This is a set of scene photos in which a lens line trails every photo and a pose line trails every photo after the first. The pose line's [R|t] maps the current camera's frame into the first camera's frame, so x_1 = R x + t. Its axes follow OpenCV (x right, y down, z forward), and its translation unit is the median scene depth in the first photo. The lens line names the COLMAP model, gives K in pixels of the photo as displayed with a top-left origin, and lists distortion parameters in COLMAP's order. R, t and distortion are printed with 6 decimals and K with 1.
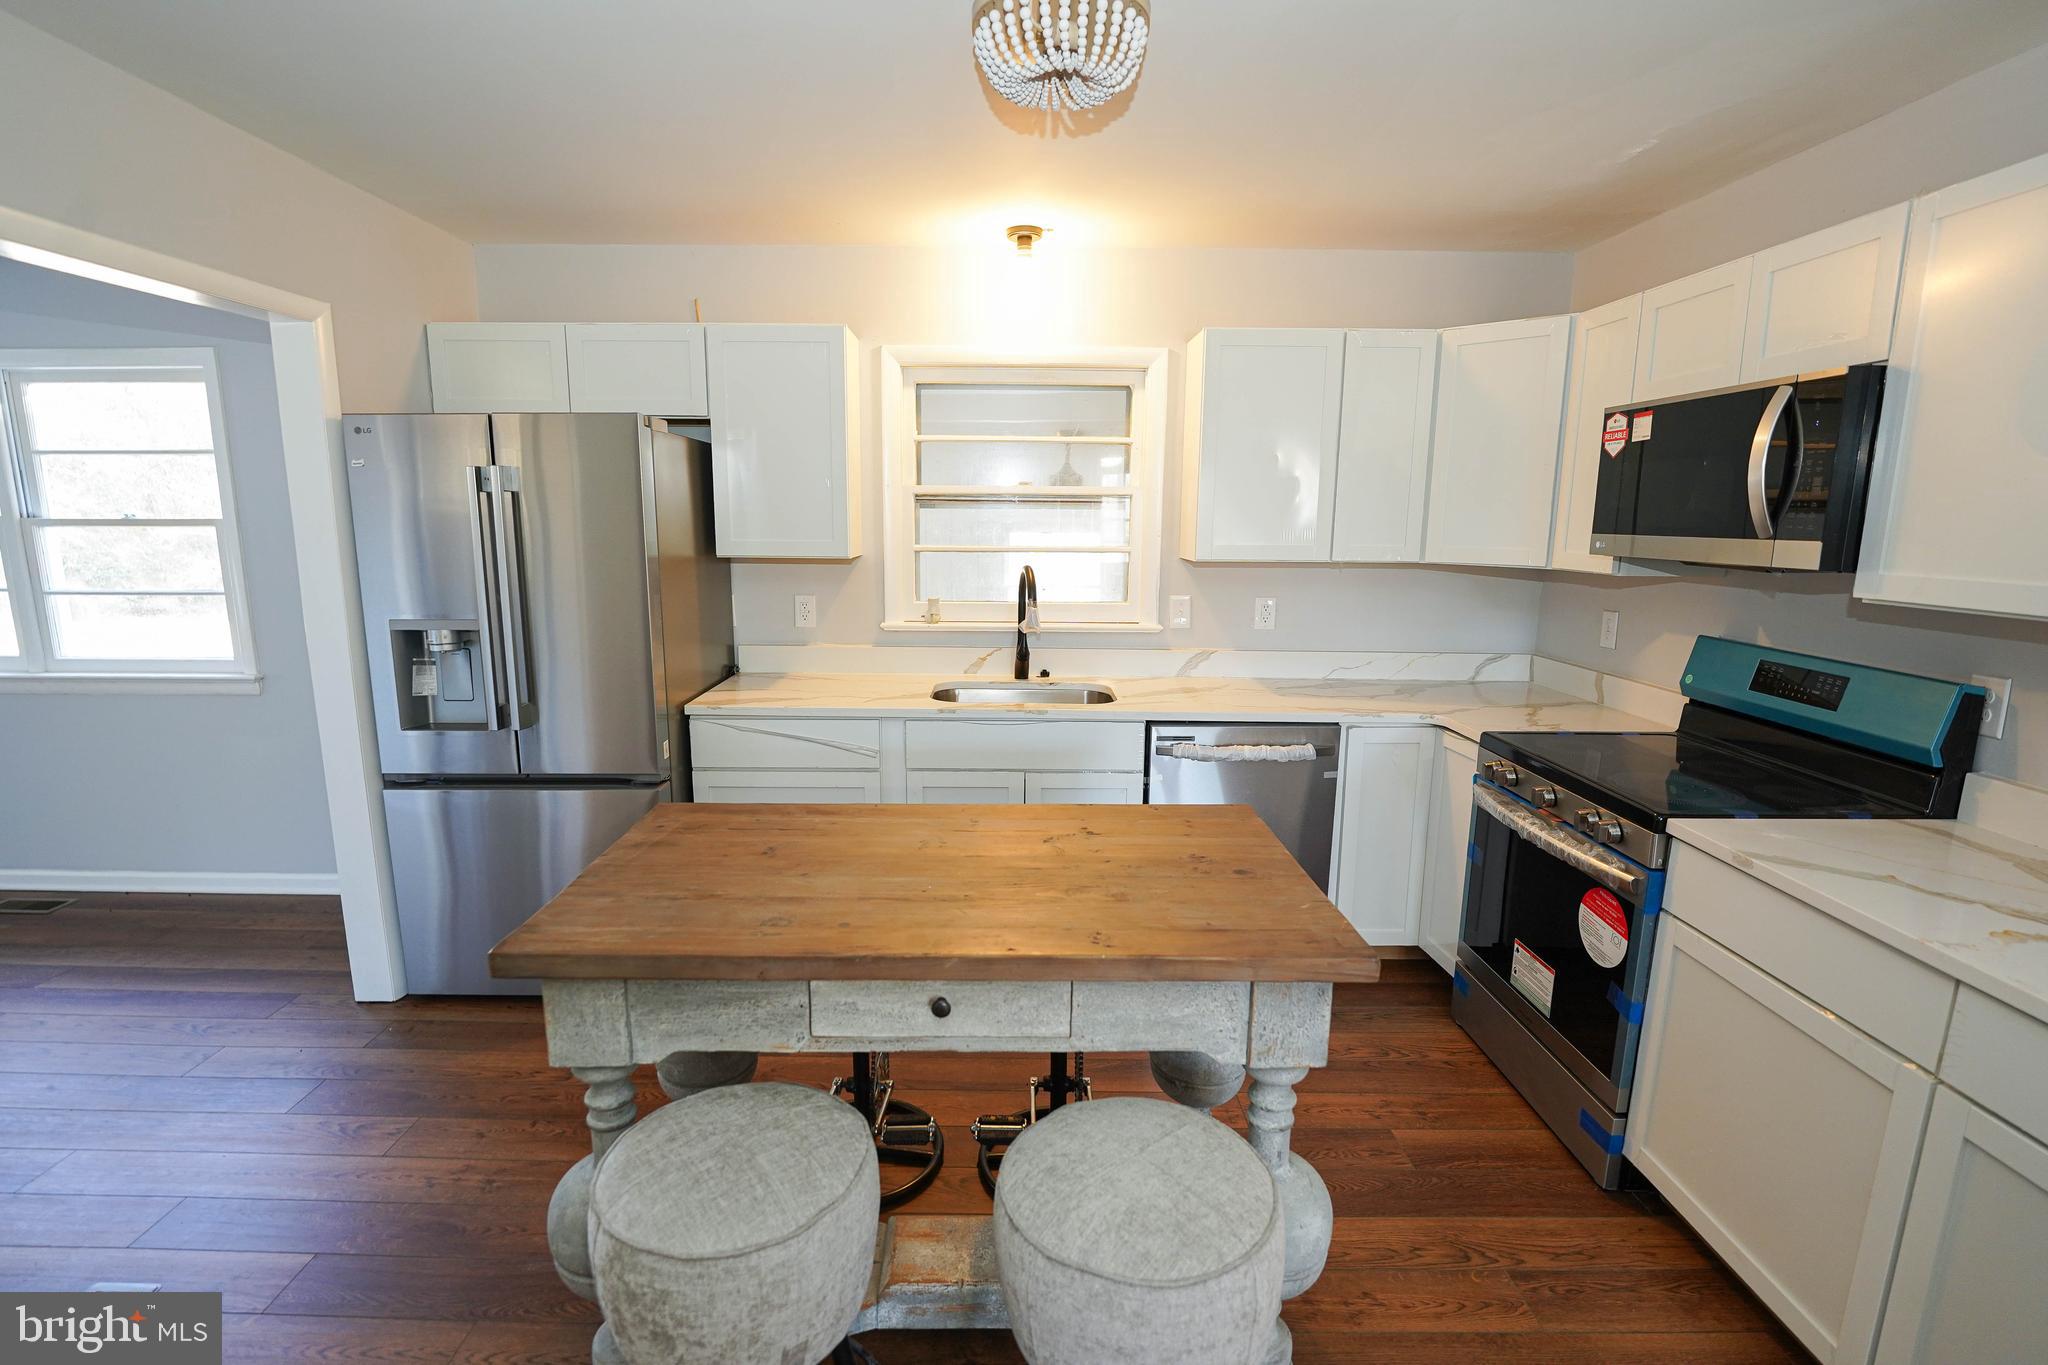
lens RADIAL K [[939.5, 0, 1011.0], [0, 939.5, 689.0], [0, 0, 1]] dist [-0.020240, 0.000071]
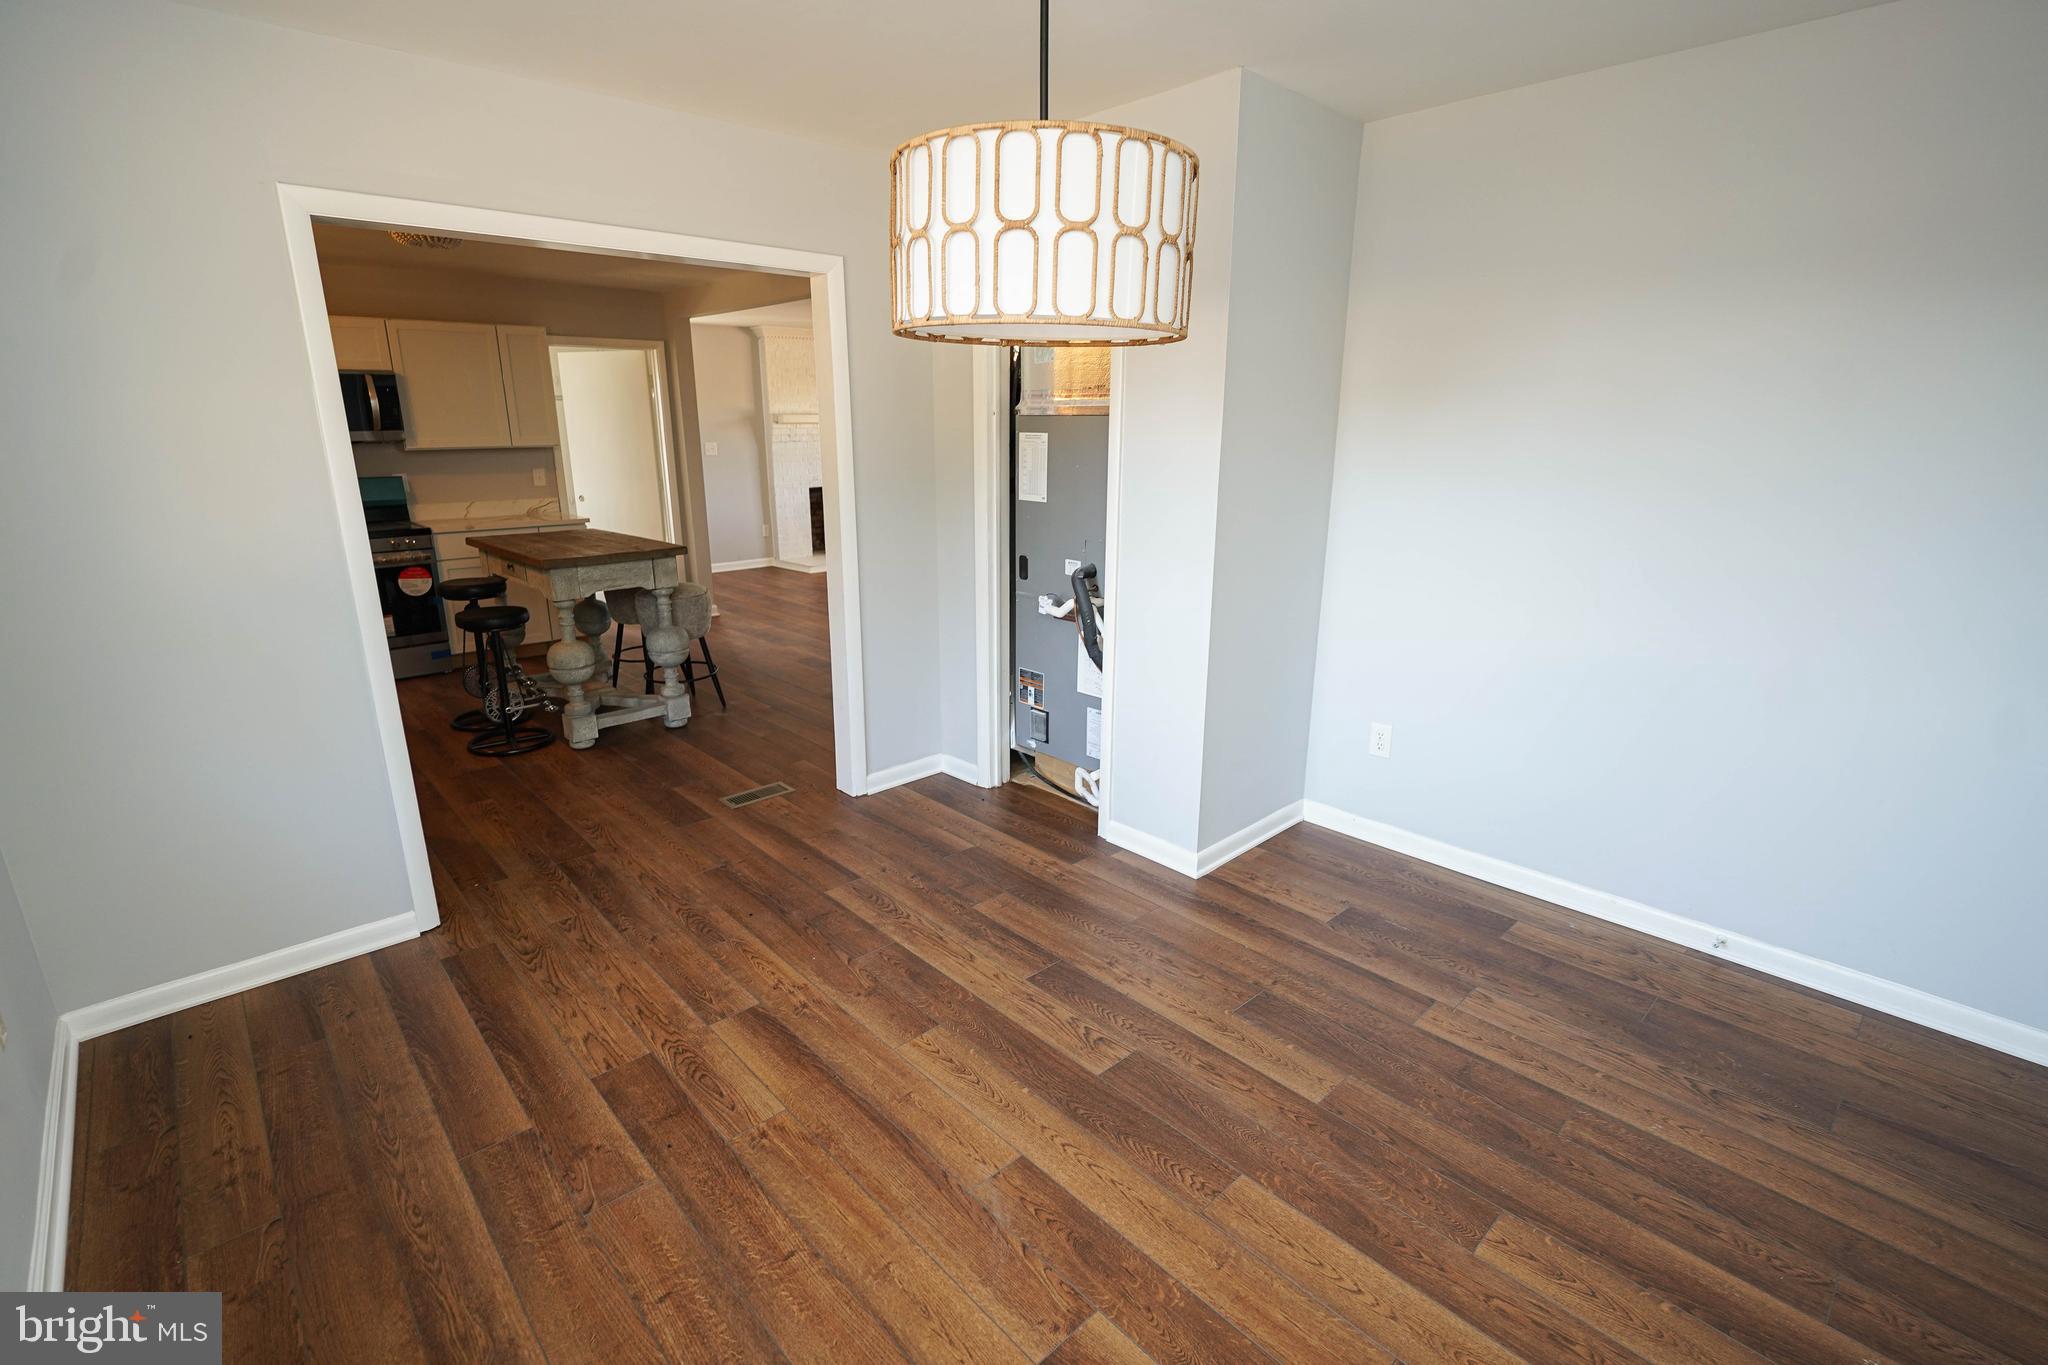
lens RADIAL K [[951.7, 0, 1013.9], [0, 951.7, 691.7], [0, 0, 1]] dist [-0.016197, -0.000177]
pose [[-0.663545, -0.207537, 0.718774, -1.826996], [0.137837, 0.910393, 0.390110, -0.198395], [-0.735329, 0.357929, -0.575481, 1.023443]]
